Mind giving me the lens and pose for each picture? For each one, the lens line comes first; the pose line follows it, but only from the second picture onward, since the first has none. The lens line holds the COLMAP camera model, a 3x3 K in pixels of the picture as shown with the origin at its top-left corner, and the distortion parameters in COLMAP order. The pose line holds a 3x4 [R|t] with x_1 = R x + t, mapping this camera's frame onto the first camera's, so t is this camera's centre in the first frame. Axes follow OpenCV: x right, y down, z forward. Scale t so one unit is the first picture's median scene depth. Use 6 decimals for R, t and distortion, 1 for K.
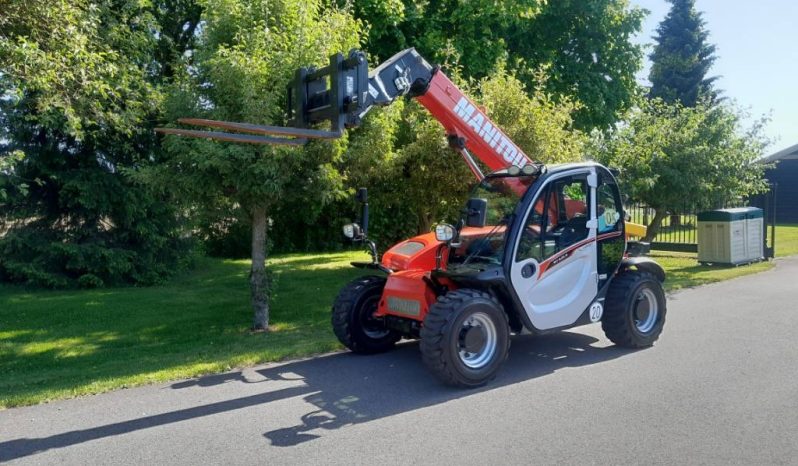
lens RADIAL K [[625.0, 0, 403.9], [0, 625.0, 227.9], [0, 0, 1]] dist [0.035260, -0.057036]
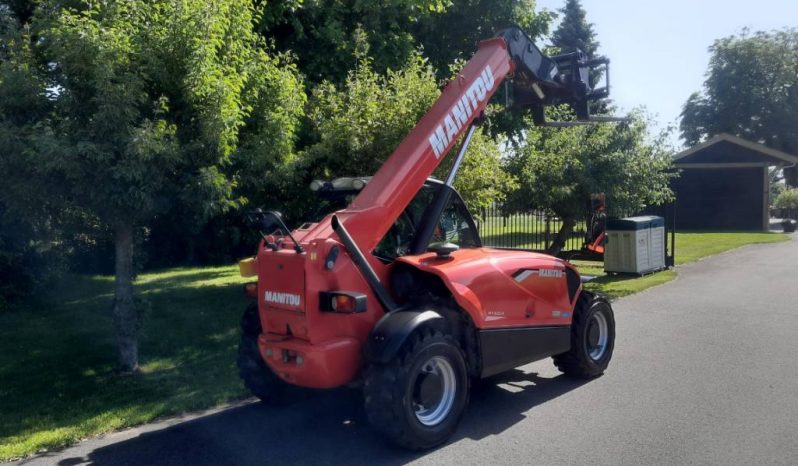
lens RADIAL K [[625.0, 0, 400.2], [0, 625.0, 230.0], [0, 0, 1]] dist [0.035260, -0.057036]
pose [[0.986503, -0.004917, 0.163670, -0.016552], [0.005716, 0.999974, -0.004414, -0.017879], [-0.163644, 0.005290, 0.986505, 0.175133]]
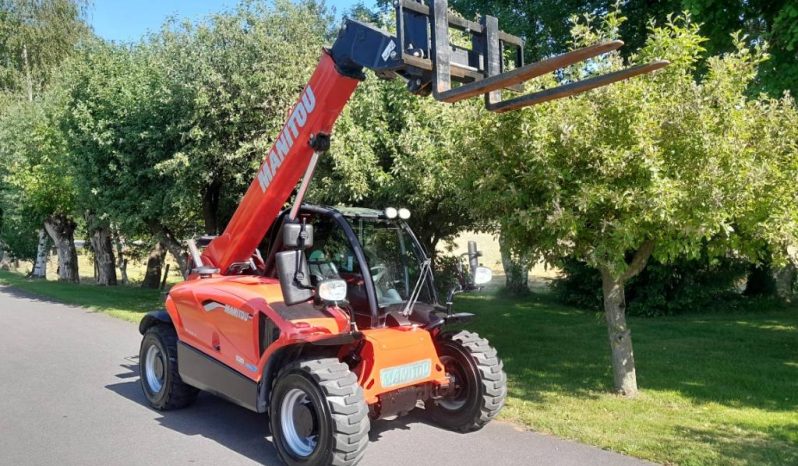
lens RADIAL K [[625.0, 0, 402.0], [0, 625.0, 234.8], [0, 0, 1]] dist [0.035260, -0.057036]
pose [[0.157121, 0.026200, -0.987232, 1.026495], [-0.045683, 0.998771, 0.019236, -0.077361], [0.986522, 0.042077, 0.158124, 0.980007]]
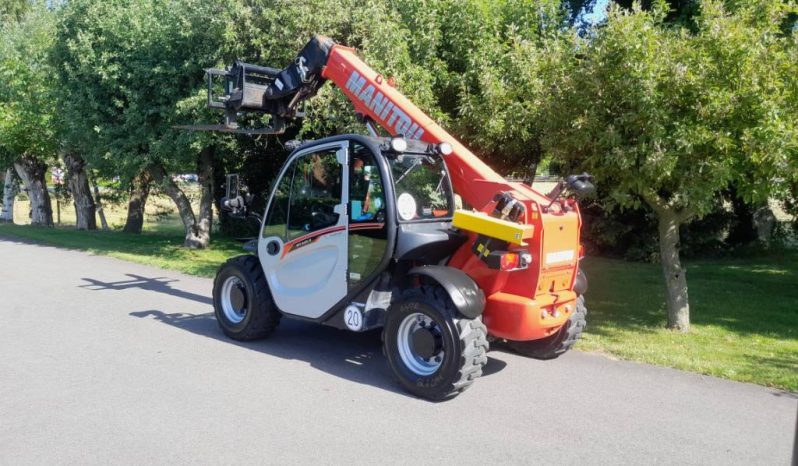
lens RADIAL K [[625.0, 0, 406.0], [0, 625.0, 234.9], [0, 0, 1]] dist [0.035260, -0.057036]
pose [[0.243601, 0.103775, -0.964308, 0.995504], [-0.061885, 0.993896, 0.091326, -0.046950], [0.967899, 0.037429, 0.248536, 0.780528]]
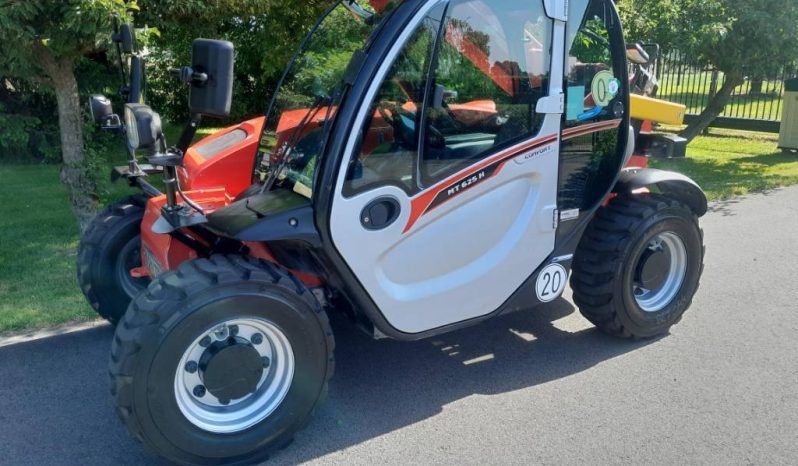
lens RADIAL K [[625.0, 0, 389.6], [0, 625.0, 252.8], [0, 0, 1]] dist [0.035260, -0.057036]
pose [[0.994259, 0.026250, -0.103731, 0.206870], [-0.000064, 0.969586, 0.244751, -0.011941], [0.107001, -0.243339, 0.964021, 0.456574]]
